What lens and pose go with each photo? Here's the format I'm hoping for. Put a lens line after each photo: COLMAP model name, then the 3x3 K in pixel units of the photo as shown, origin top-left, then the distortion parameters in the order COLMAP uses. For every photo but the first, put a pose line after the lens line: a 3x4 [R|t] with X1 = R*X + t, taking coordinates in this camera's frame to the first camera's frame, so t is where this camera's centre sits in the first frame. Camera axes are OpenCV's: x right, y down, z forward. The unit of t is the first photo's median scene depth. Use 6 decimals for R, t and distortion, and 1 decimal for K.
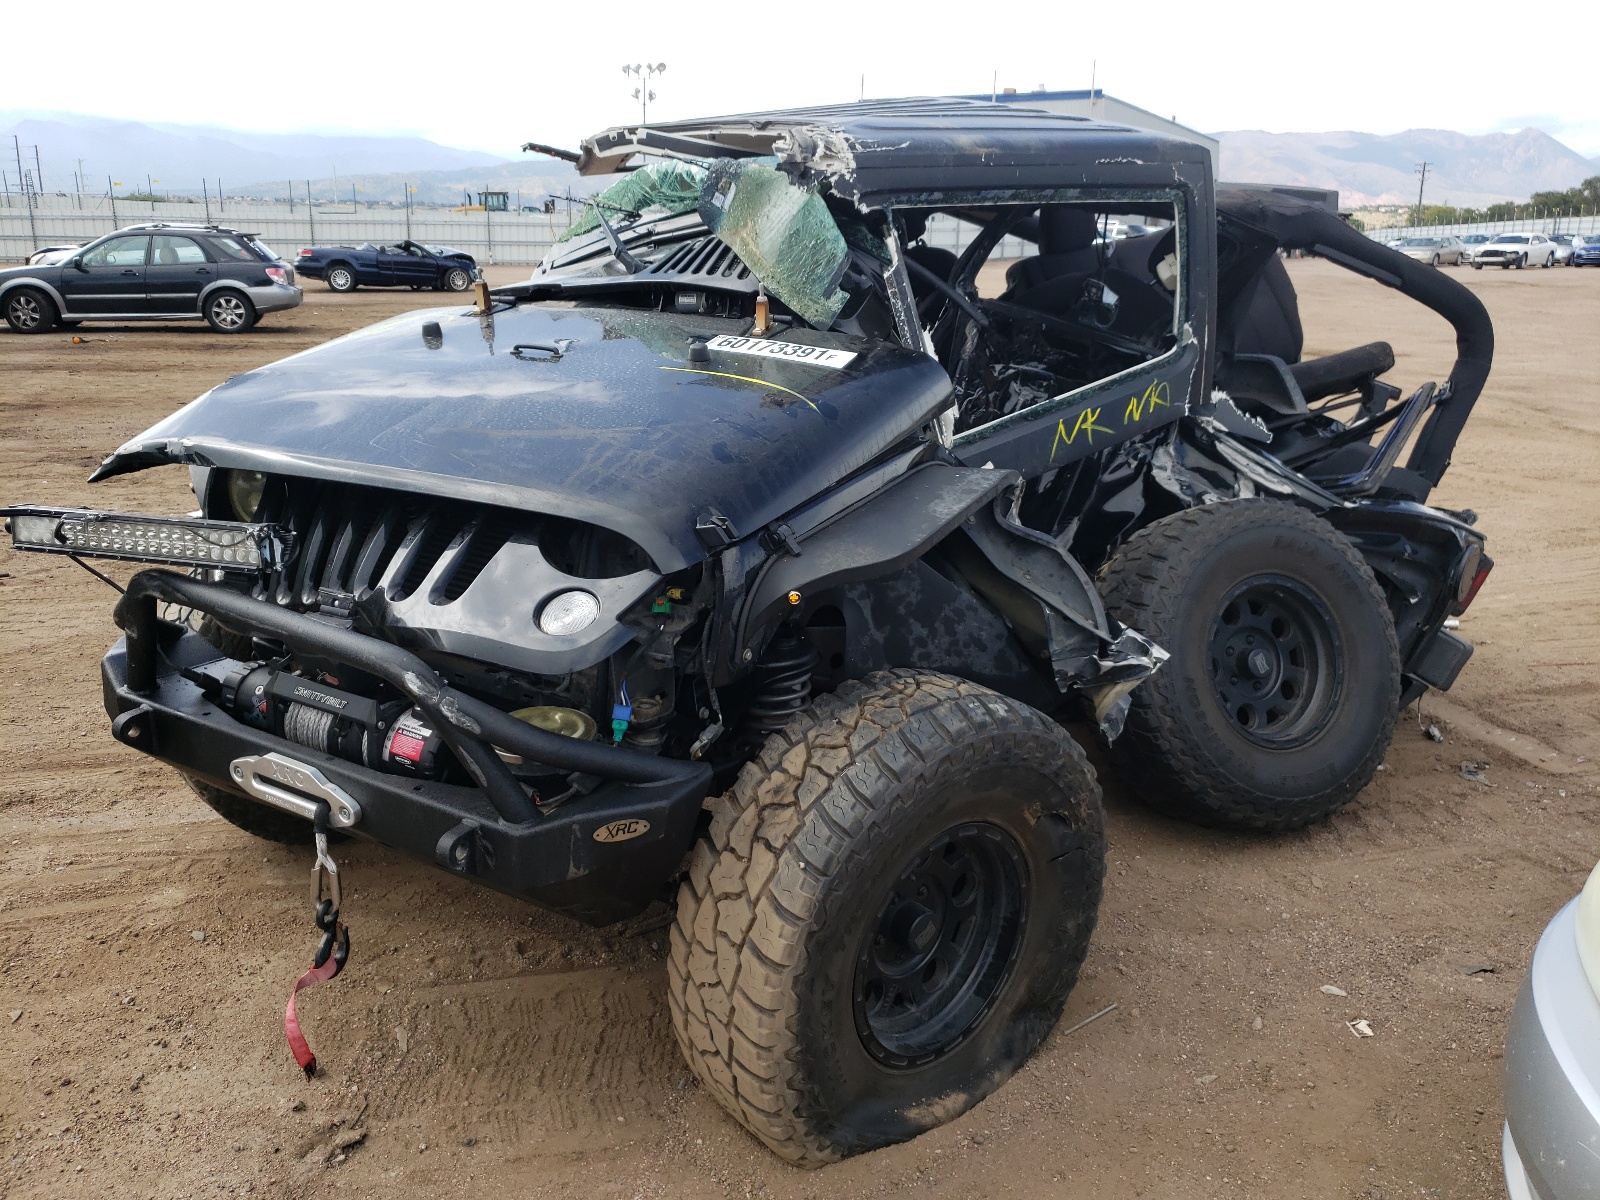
lens RADIAL K [[1249.9, 0, 802.0], [0, 1249.9, 609.5], [0, 0, 1]] dist [0.002634, 0.011960]
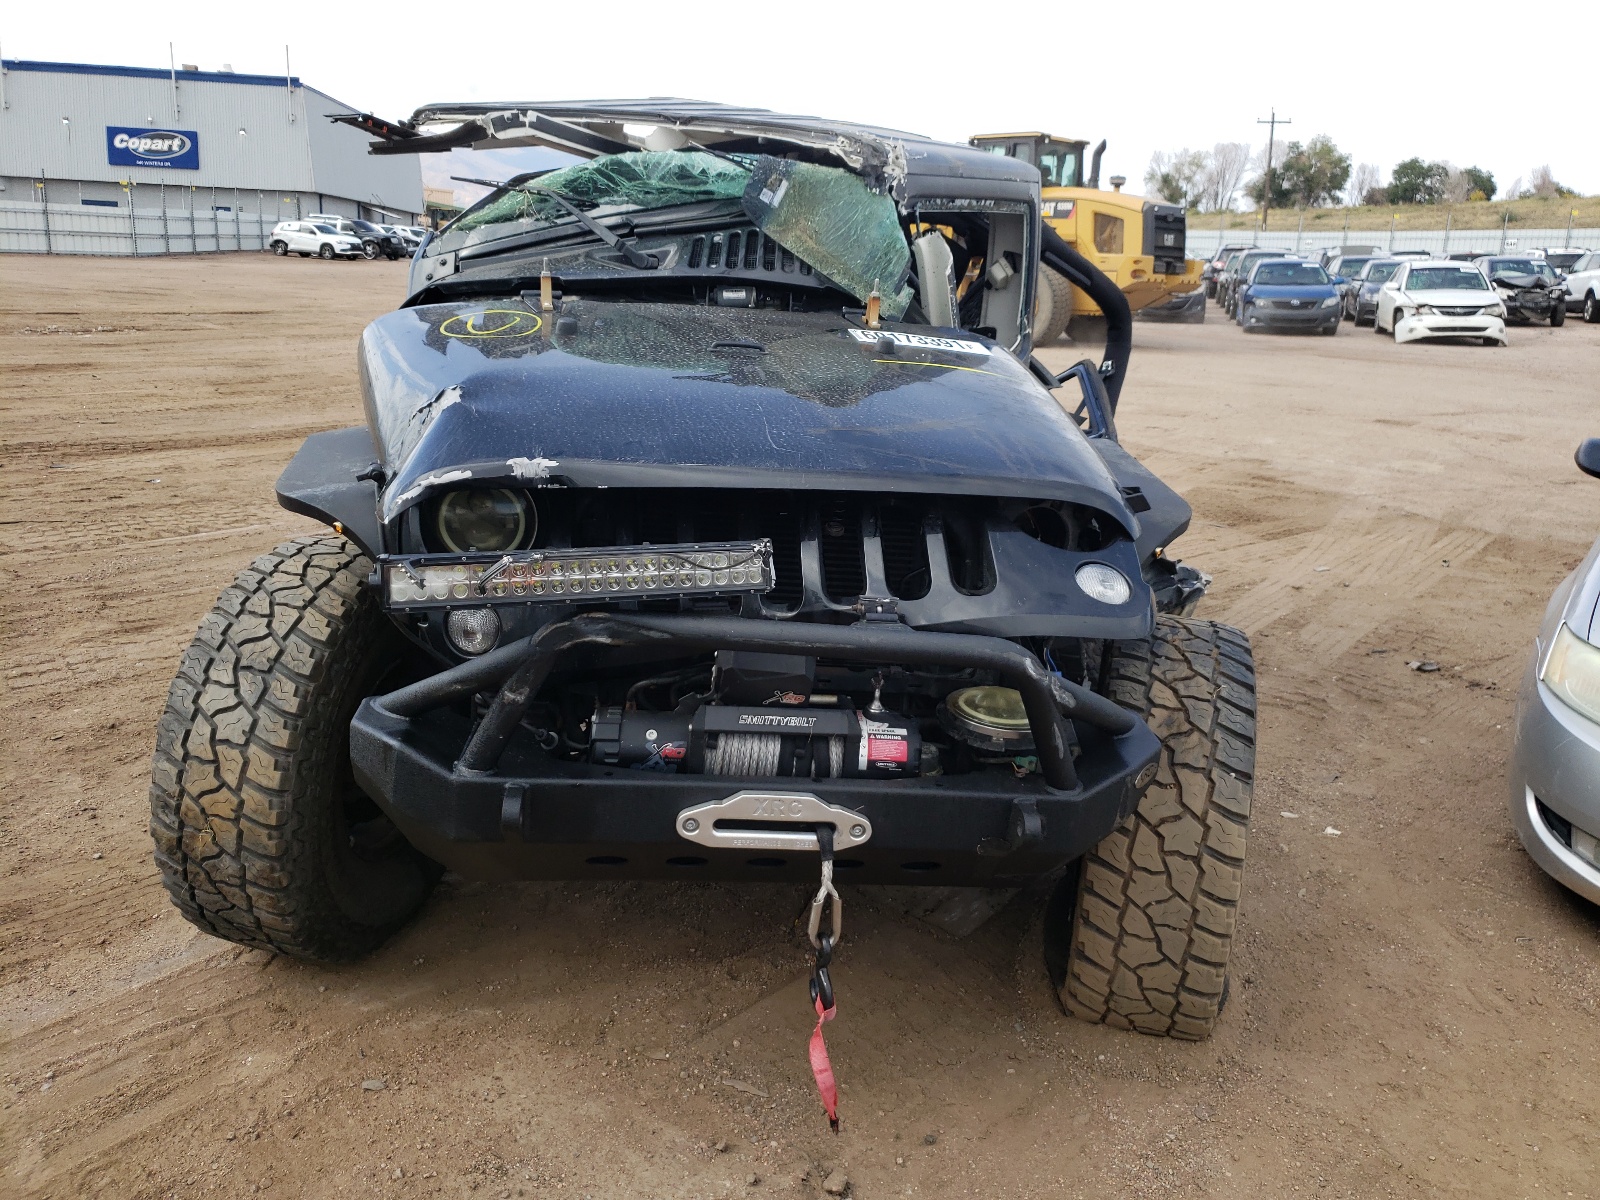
lens RADIAL K [[1249.9, 0, 804.1], [0, 1249.9, 590.1], [0, 0, 1]] dist [0.002634, 0.011960]
pose [[0.816003, -0.127602, 0.563789, -0.661991], [0.134738, 0.990452, 0.029155, -0.037820], [-0.562126, 0.052173, 0.825404, 0.167007]]
